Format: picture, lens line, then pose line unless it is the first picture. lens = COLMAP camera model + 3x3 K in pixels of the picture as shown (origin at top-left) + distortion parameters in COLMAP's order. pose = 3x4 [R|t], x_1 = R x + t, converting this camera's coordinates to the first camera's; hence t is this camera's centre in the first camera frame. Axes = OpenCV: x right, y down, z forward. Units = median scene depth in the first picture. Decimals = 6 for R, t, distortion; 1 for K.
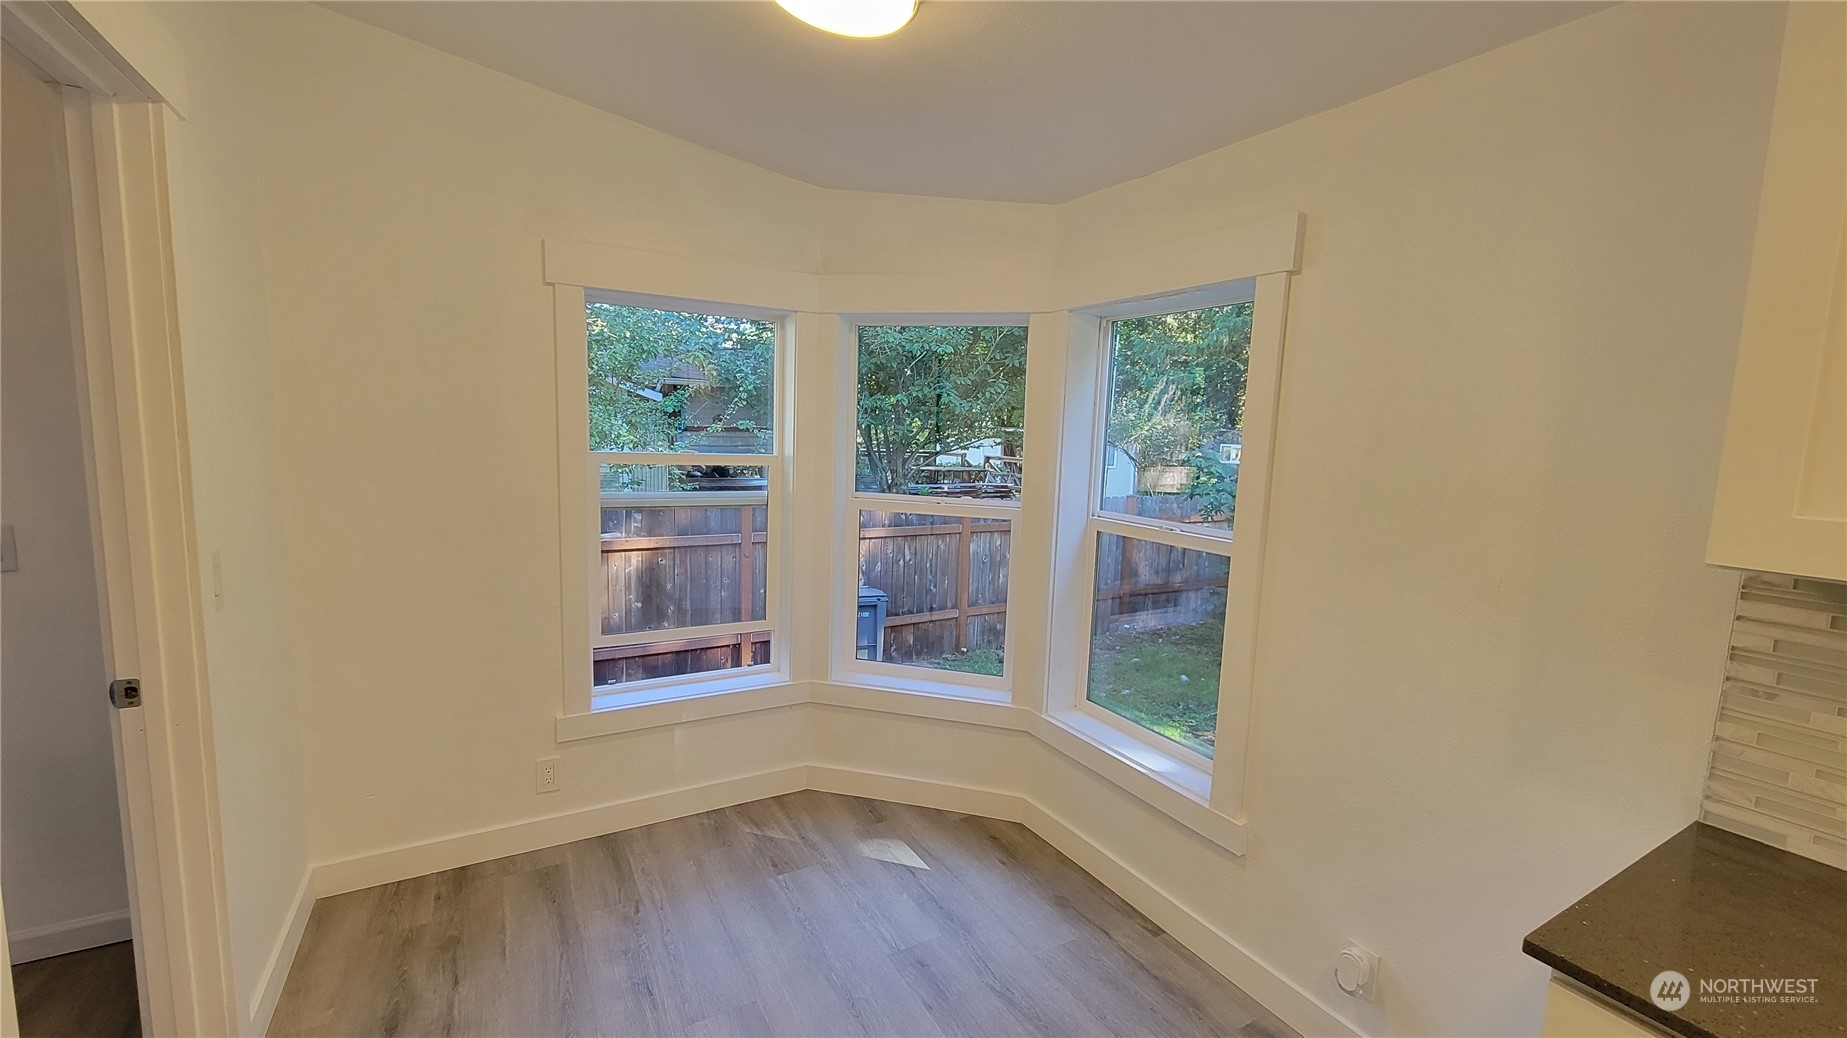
lens RADIAL K [[751.9, 0, 923.5], [0, 751.9, 519.0], [0, 0, 1]] dist [-0.000726, -0.000266]
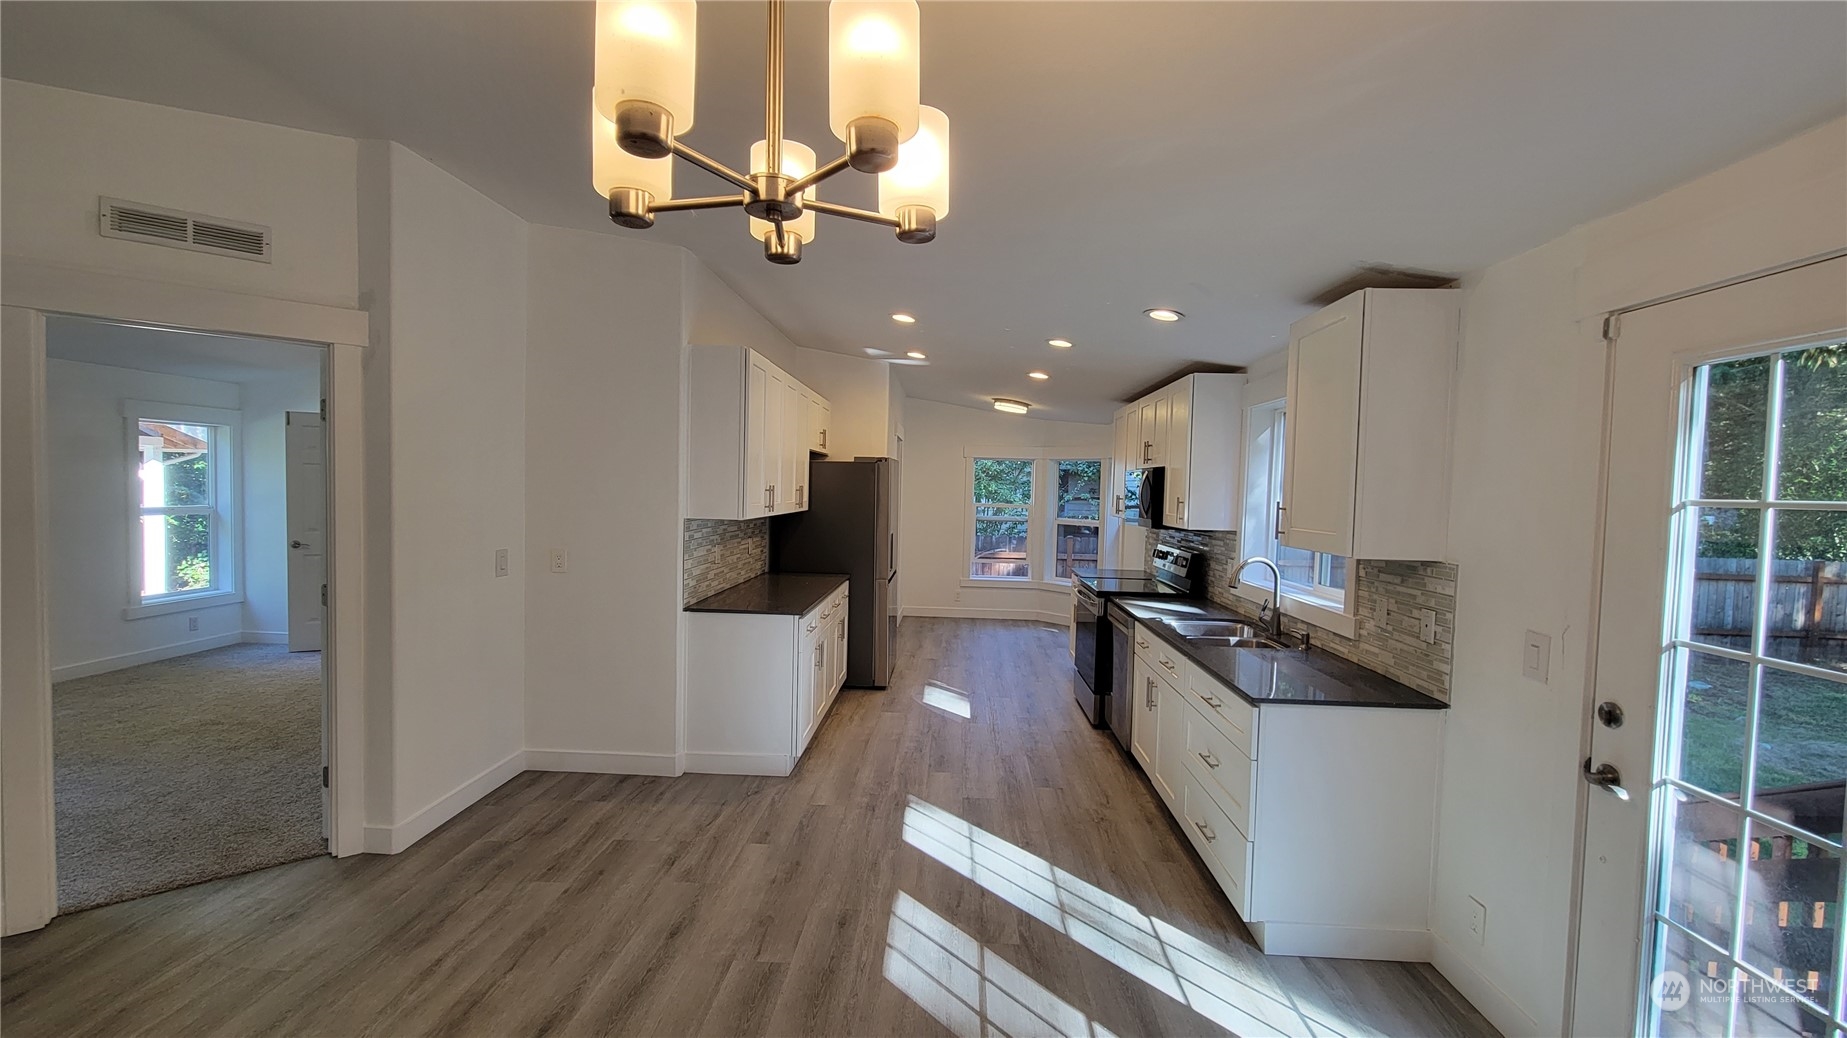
lens RADIAL K [[751.9, 0, 923.5], [0, 751.9, 519.0], [0, 0, 1]] dist [-0.000726, -0.000266]
pose [[0.837020, 0.020988, -0.546770, 1.057286], [-0.069561, 0.995238, -0.068284, 0.182972], [0.542733, 0.095189, 0.834494, -1.648946]]
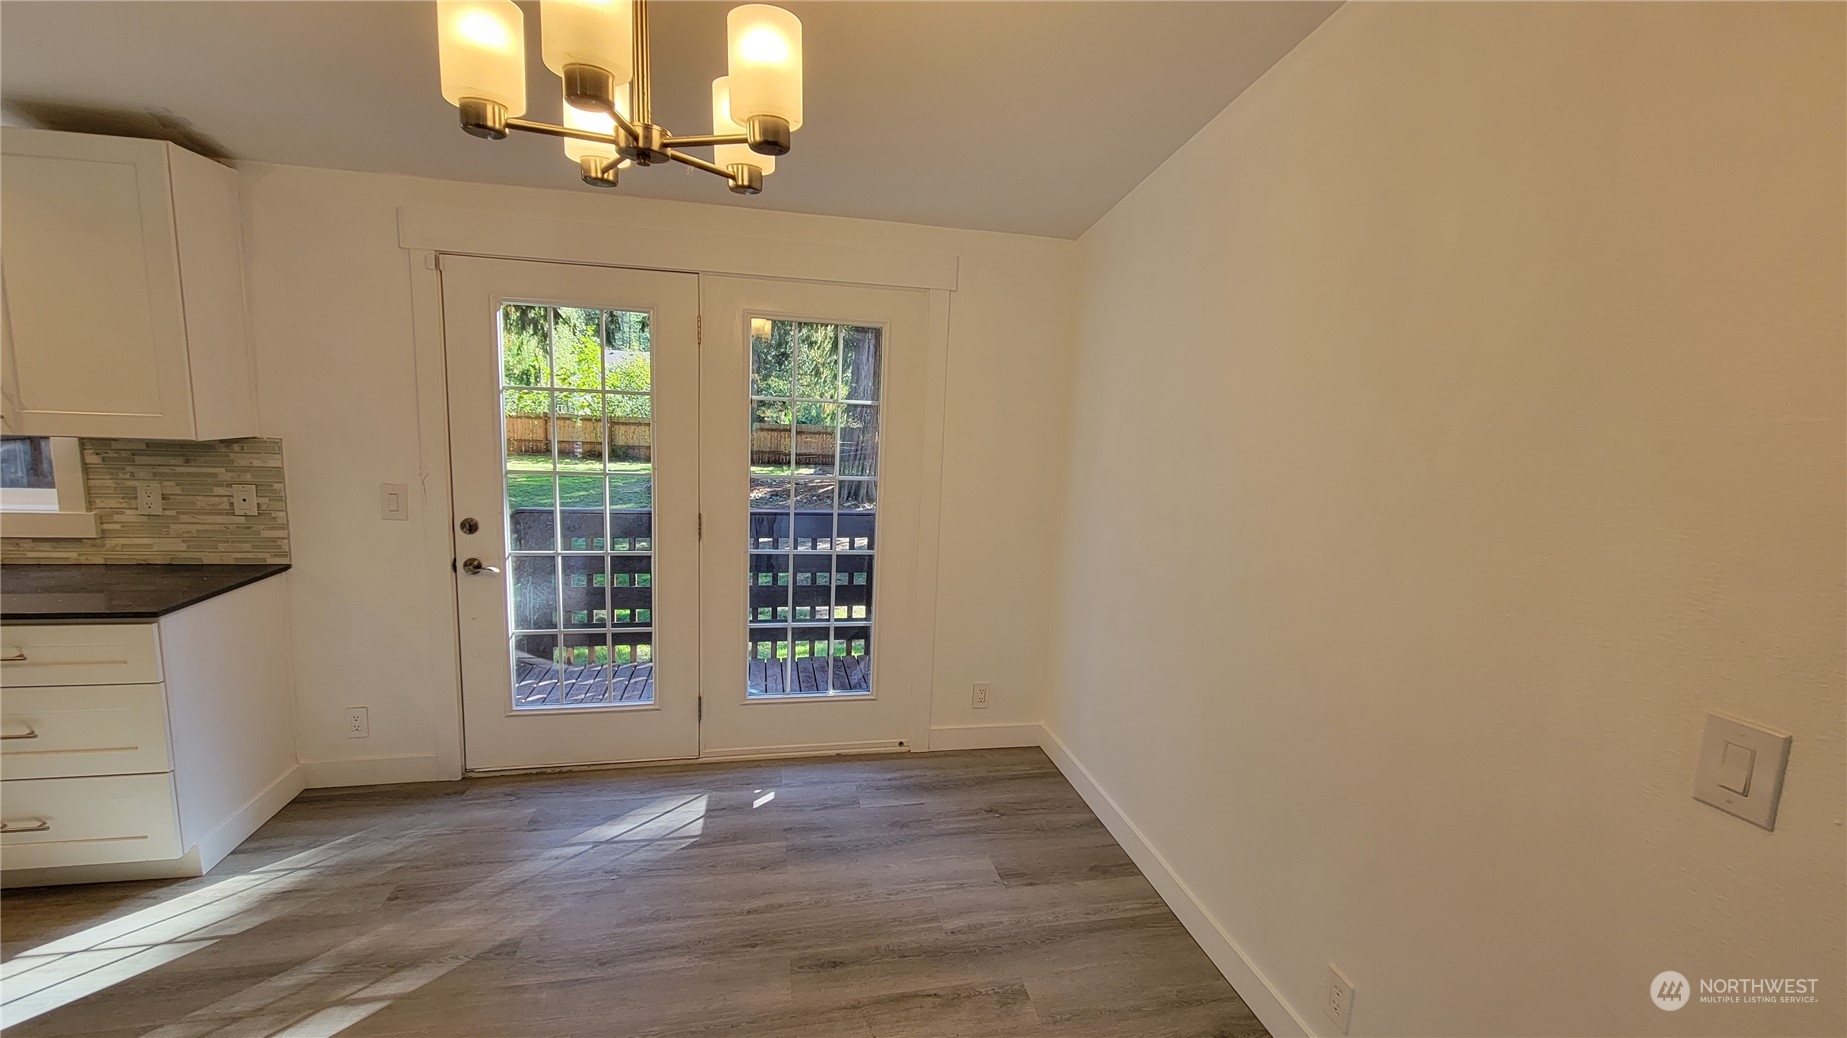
lens RADIAL K [[751.9, 0, 923.5], [0, 751.9, 519.0], [0, 0, 1]] dist [-0.000726, -0.000266]
pose [[0.325283, -0.148427, 0.933895, -0.233474], [0.074641, 0.988553, 0.131116, 0.155736], [-0.942666, 0.027057, 0.332638, -1.696519]]
